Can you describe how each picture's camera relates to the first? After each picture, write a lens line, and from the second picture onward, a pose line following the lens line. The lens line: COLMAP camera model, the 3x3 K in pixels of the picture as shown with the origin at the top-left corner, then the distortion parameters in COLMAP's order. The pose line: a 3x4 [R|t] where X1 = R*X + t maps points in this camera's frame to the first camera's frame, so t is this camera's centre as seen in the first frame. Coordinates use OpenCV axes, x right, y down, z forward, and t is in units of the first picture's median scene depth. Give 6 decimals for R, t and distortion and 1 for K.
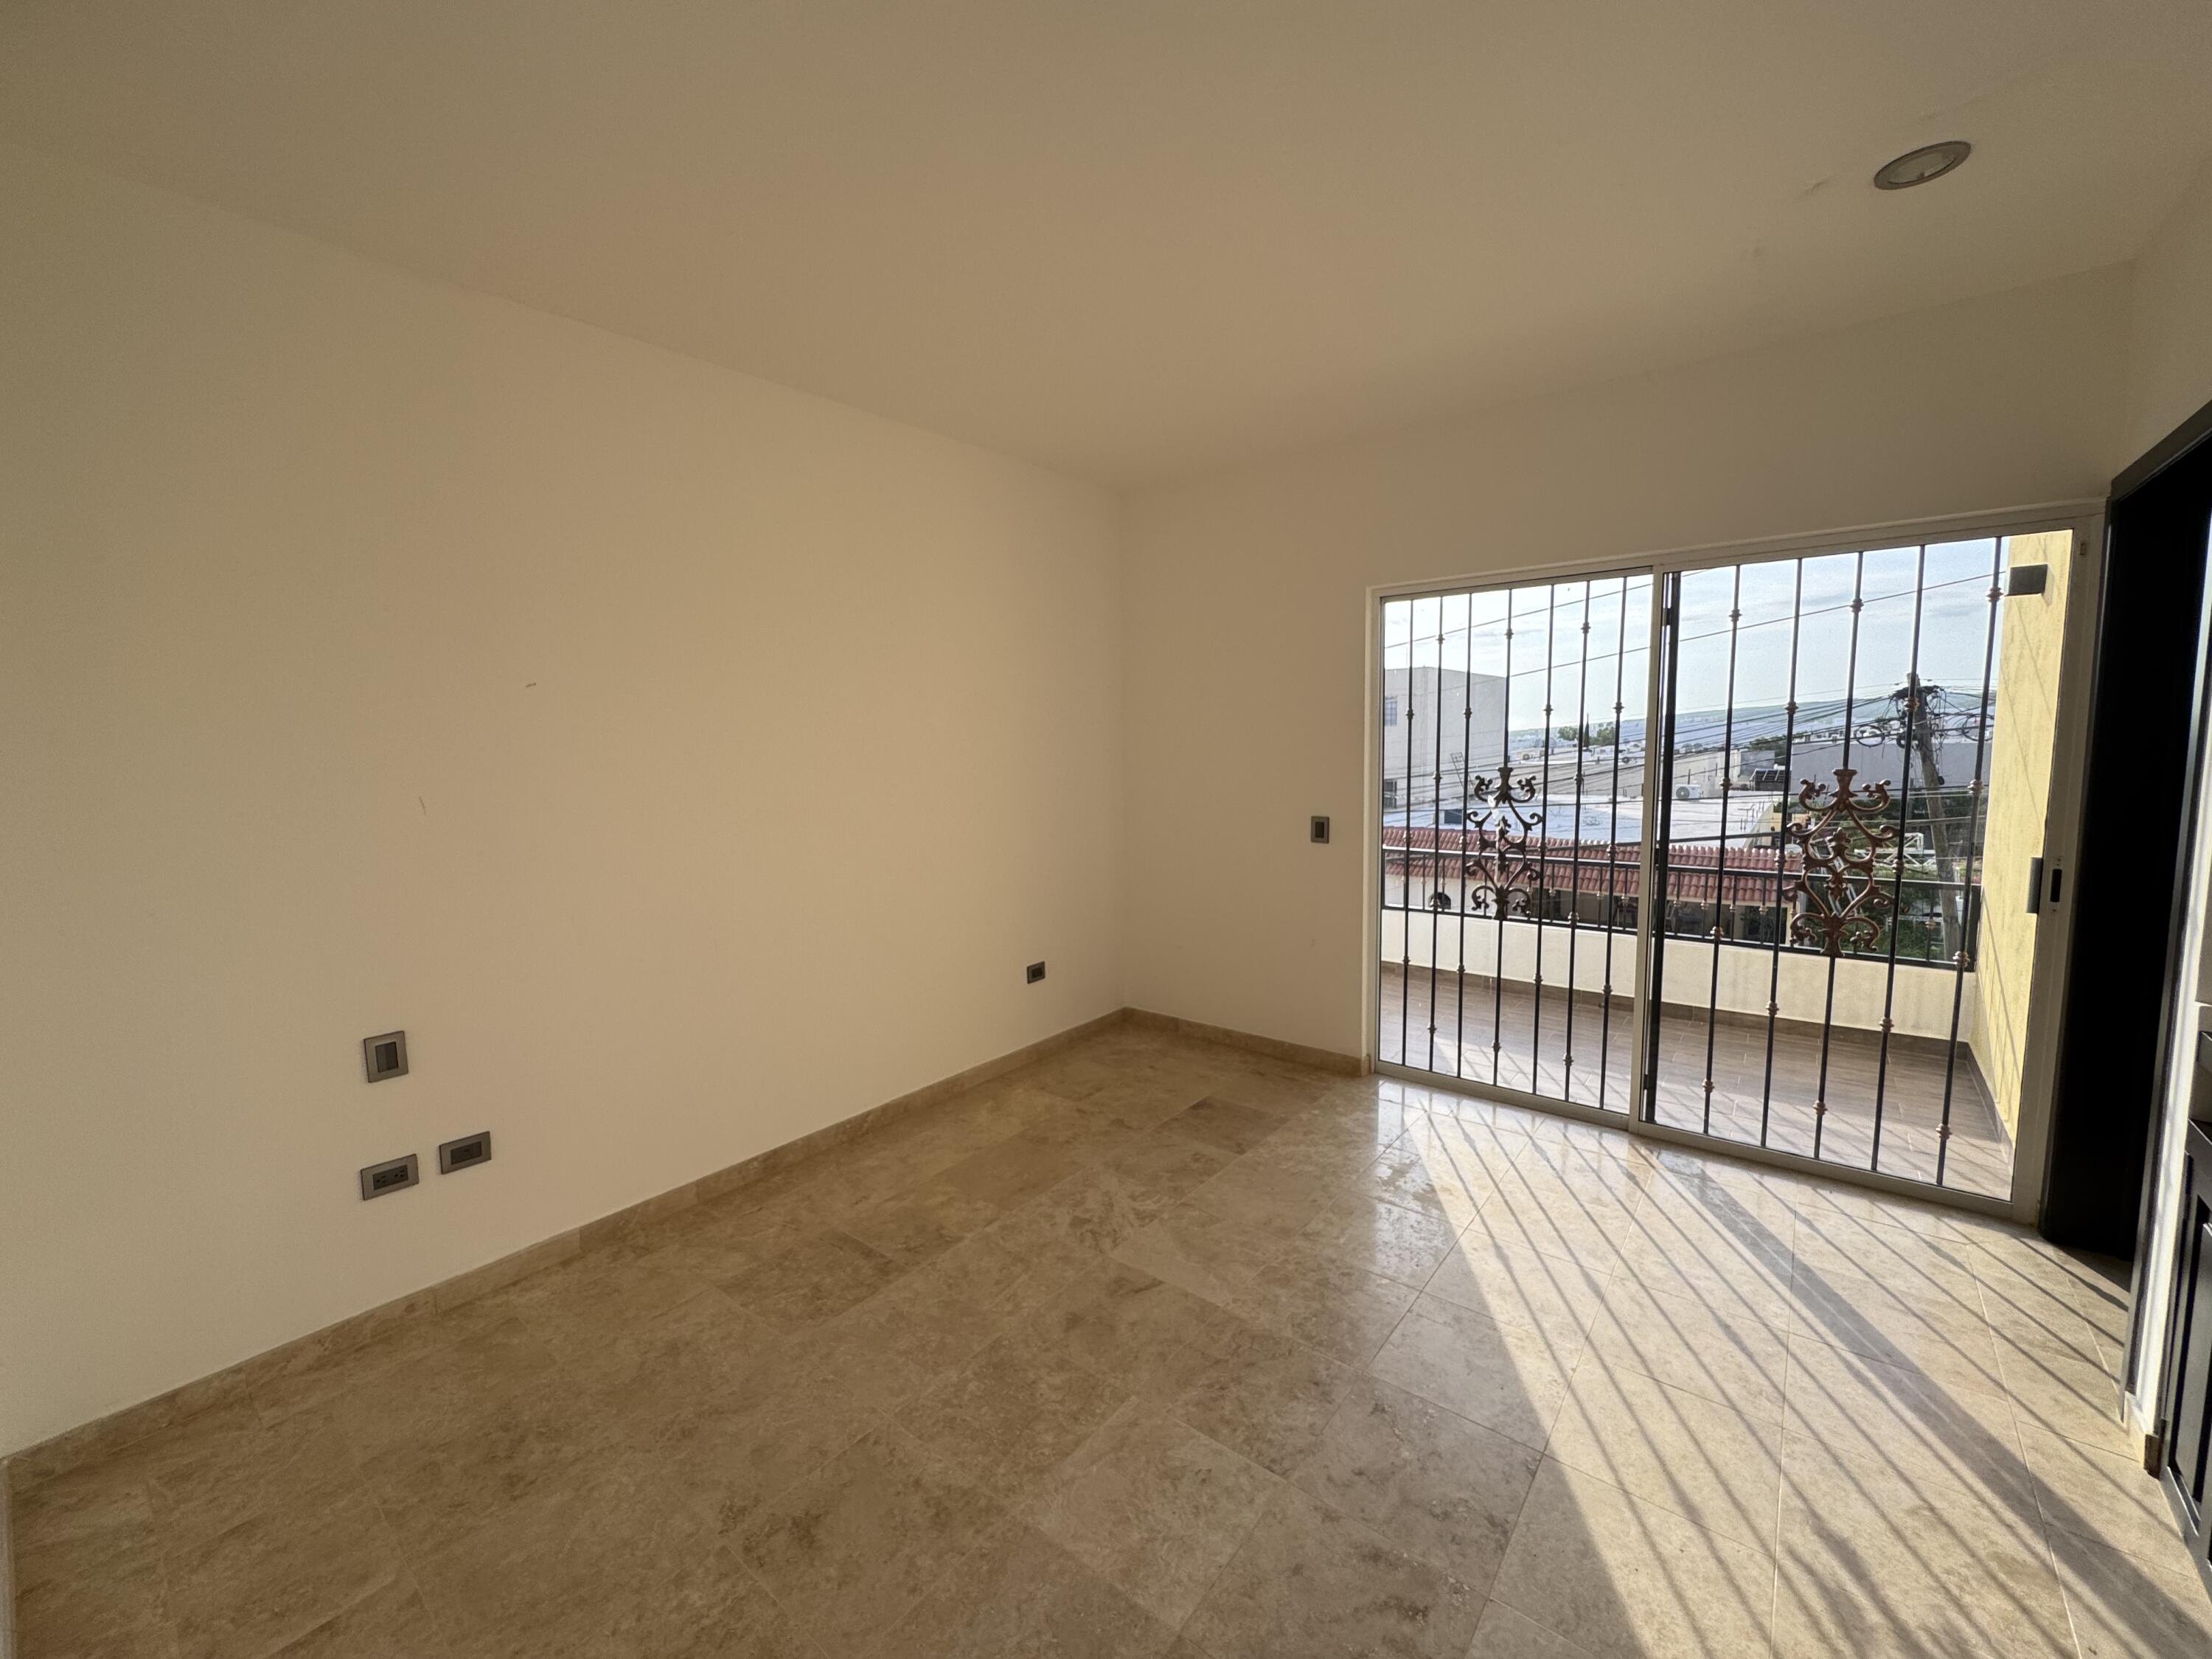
lens RADIAL K [[890.3, 0, 1106.0], [0, 890.3, 829.5], [0, 0, 1]] dist [-0.000585, -0.000695]
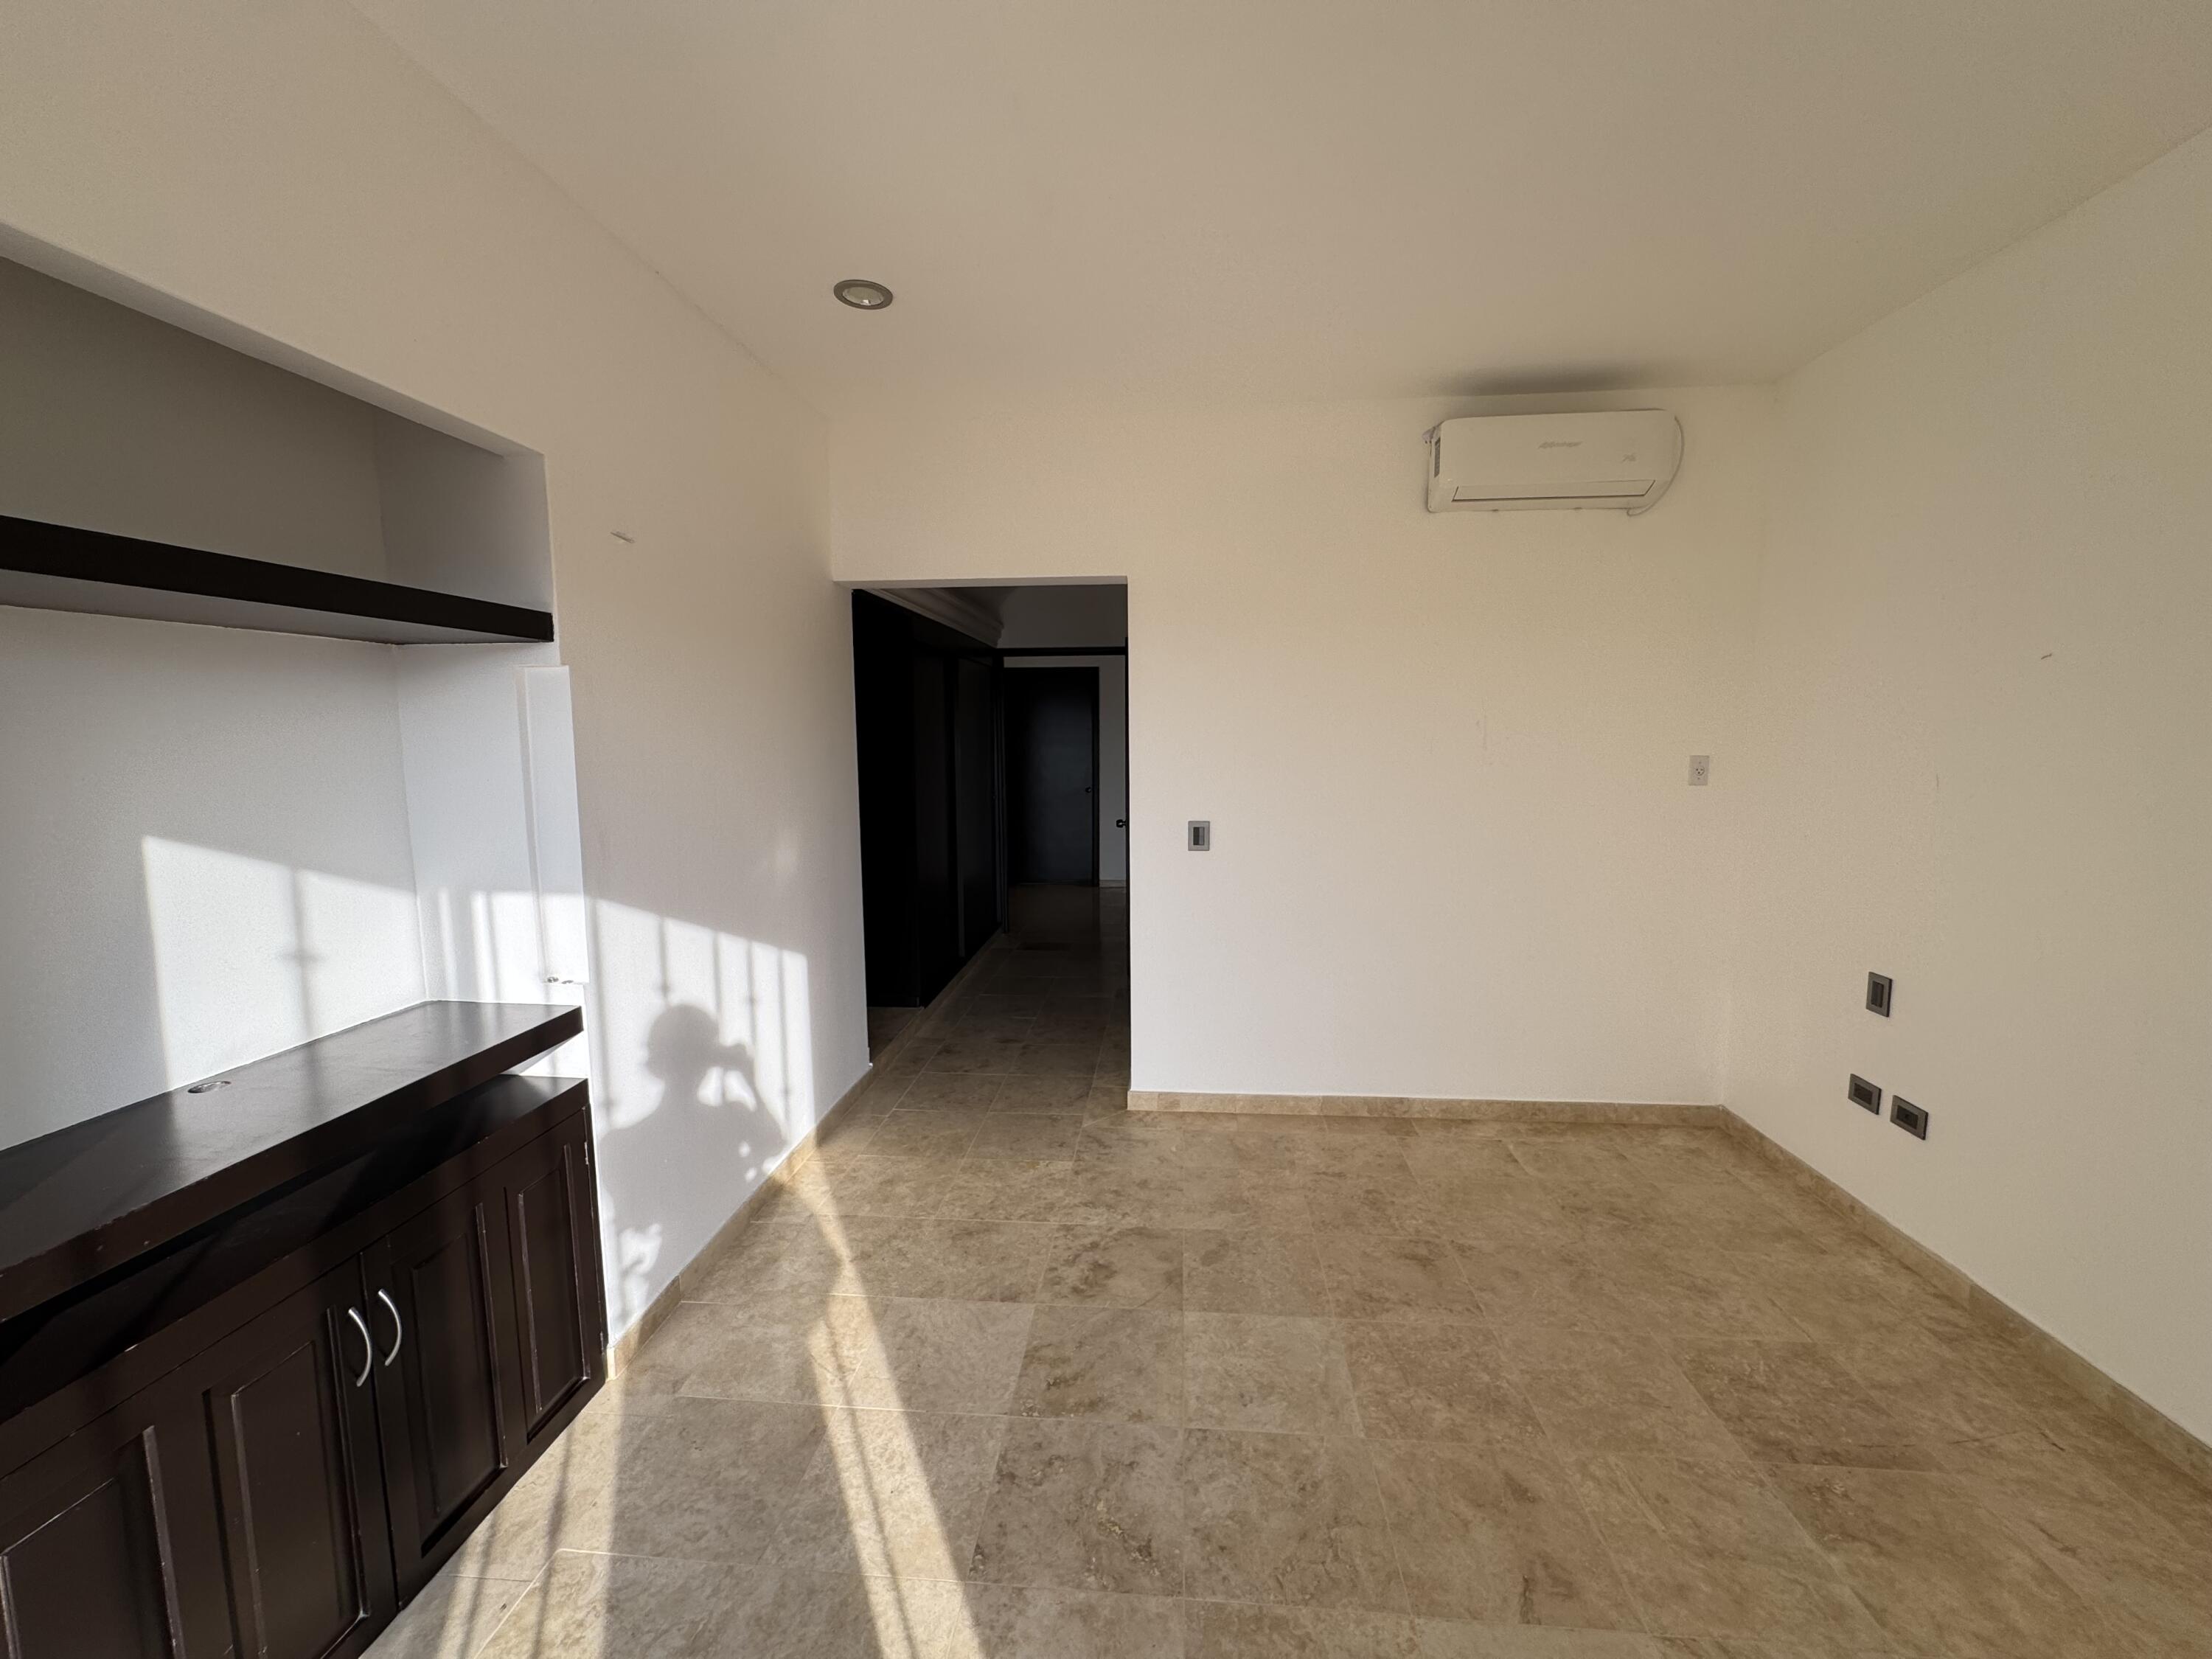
lens RADIAL K [[890.3, 0, 1106.0], [0, 890.3, 829.5], [0, 0, 1]] dist [-0.000585, -0.000695]
pose [[-0.830847, 0.084998, -0.549972, 0.603448], [-0.036793, 0.977715, 0.206689, -0.146764], [0.555284, 0.191962, -0.809204, 1.246026]]
